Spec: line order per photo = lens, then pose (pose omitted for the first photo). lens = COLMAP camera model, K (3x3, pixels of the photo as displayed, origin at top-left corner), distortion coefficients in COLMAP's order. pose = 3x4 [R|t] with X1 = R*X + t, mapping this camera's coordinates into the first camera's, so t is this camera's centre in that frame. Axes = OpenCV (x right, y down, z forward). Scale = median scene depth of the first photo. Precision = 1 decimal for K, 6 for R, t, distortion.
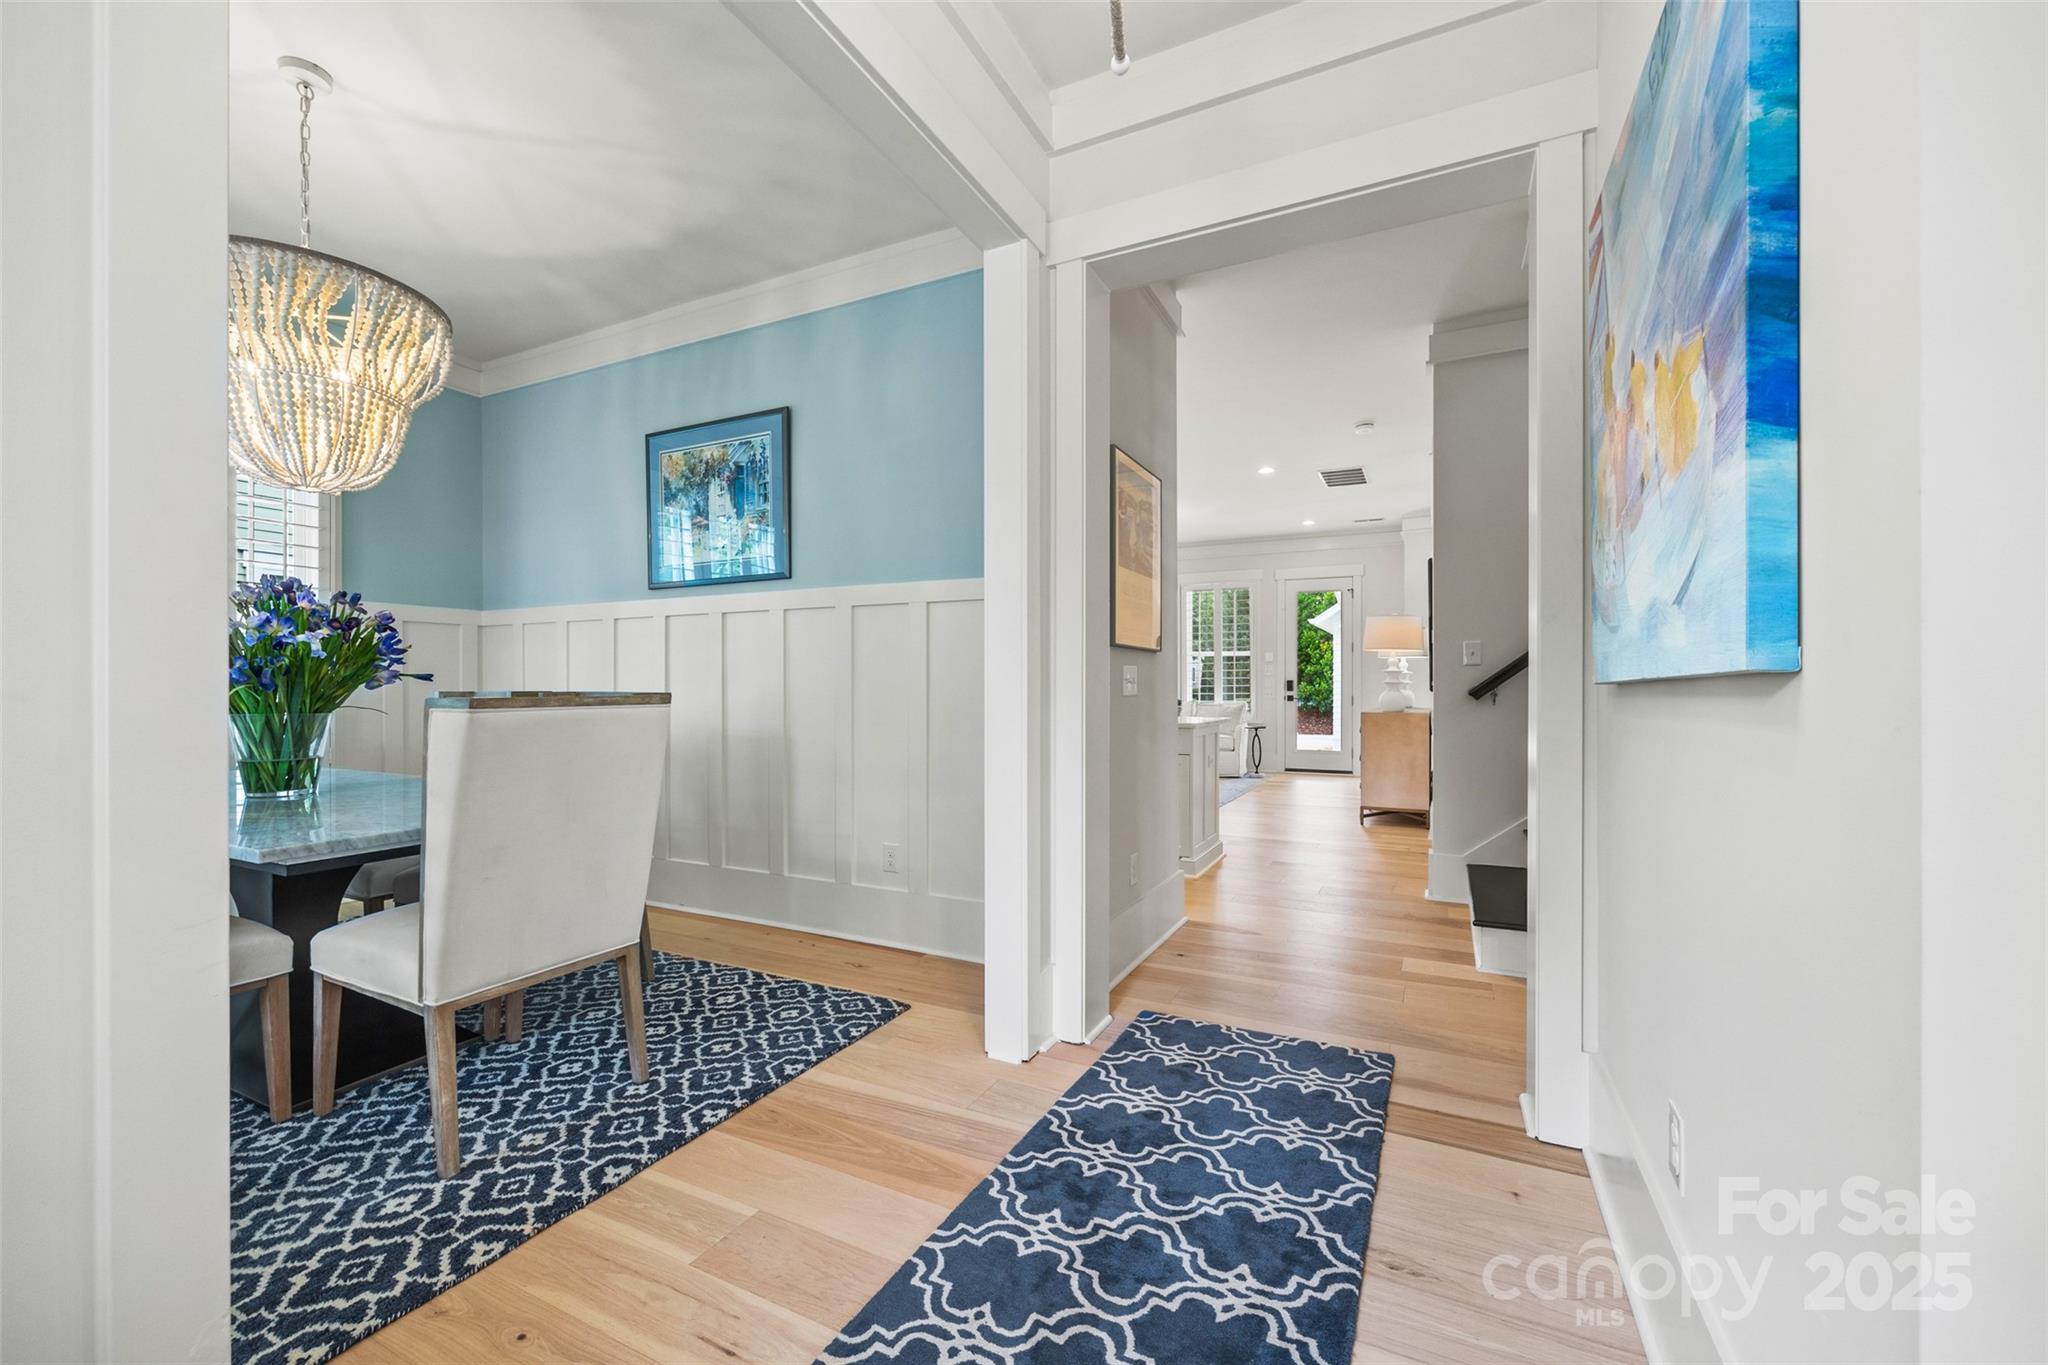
lens RADIAL K [[826.4, 0, 1020.3], [0, 826.4, 681.2], [0, 0, 1]] dist [-0.003944, 0.000472]
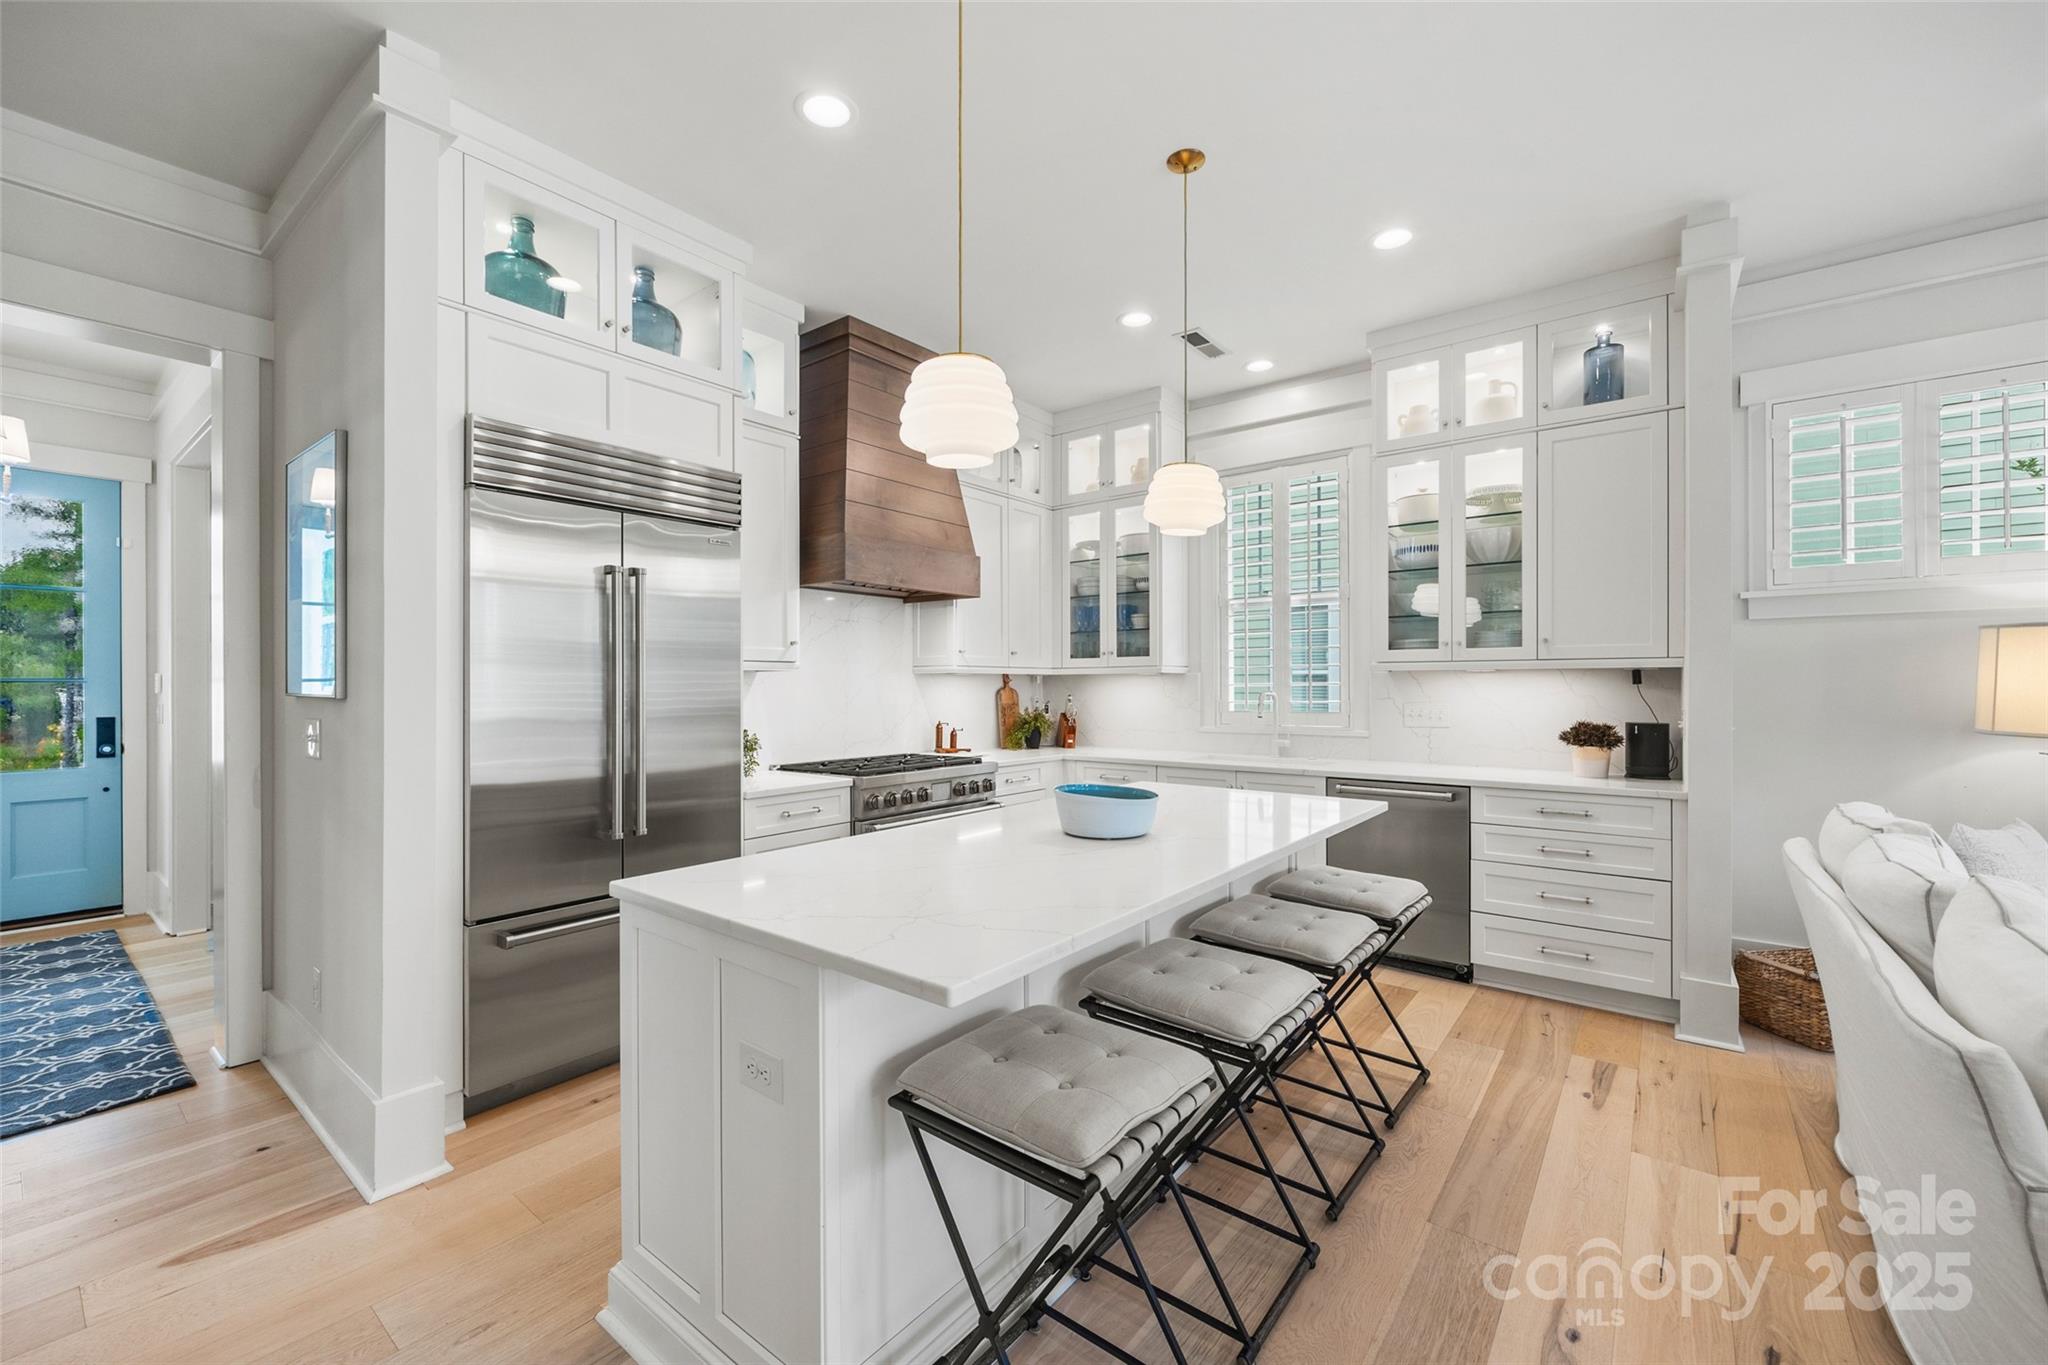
lens RADIAL K [[826.4, 0, 1021.9], [0, 826.4, 690.1], [0, 0, 1]] dist [-0.003944, 0.000472]
pose [[-0.196363, 0.009035, -0.980490, 0.234692], [0.008816, 0.999933, 0.007449, -0.015005], [0.980492, -0.007181, -0.196430, 0.559797]]
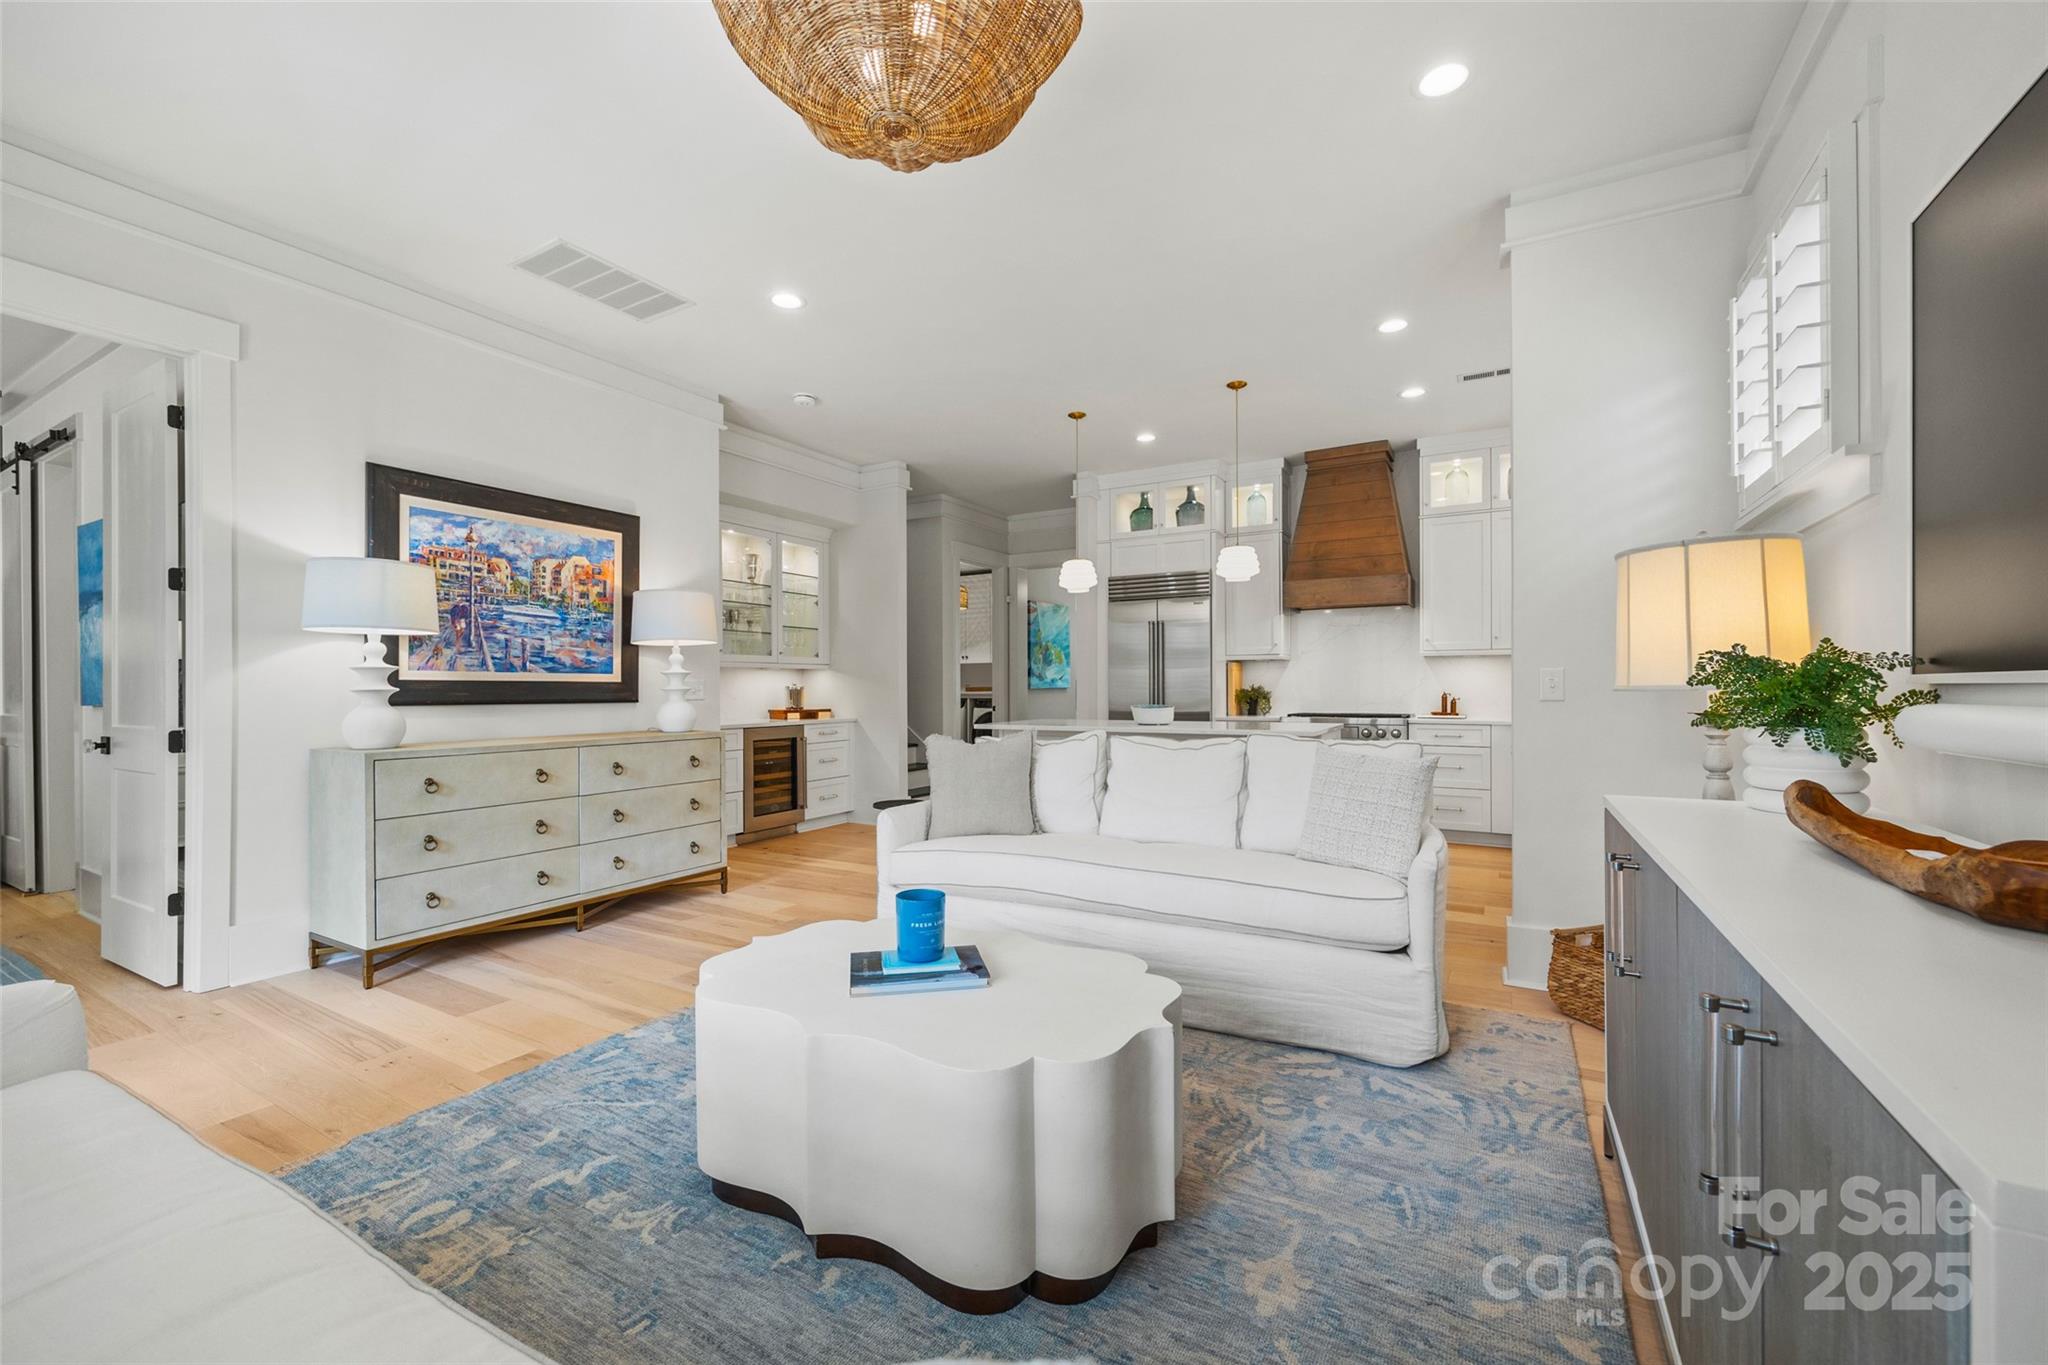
lens RADIAL K [[826.4, 0, 1018.2], [0, 826.4, 686.8], [0, 0, 1]] dist [-0.003944, 0.000472]
pose [[-0.997993, 0.007160, 0.062923, 0.078481], [0.006713, 0.999951, -0.007307, 0.002986], [-0.062972, -0.006870, -0.997992, 1.033725]]
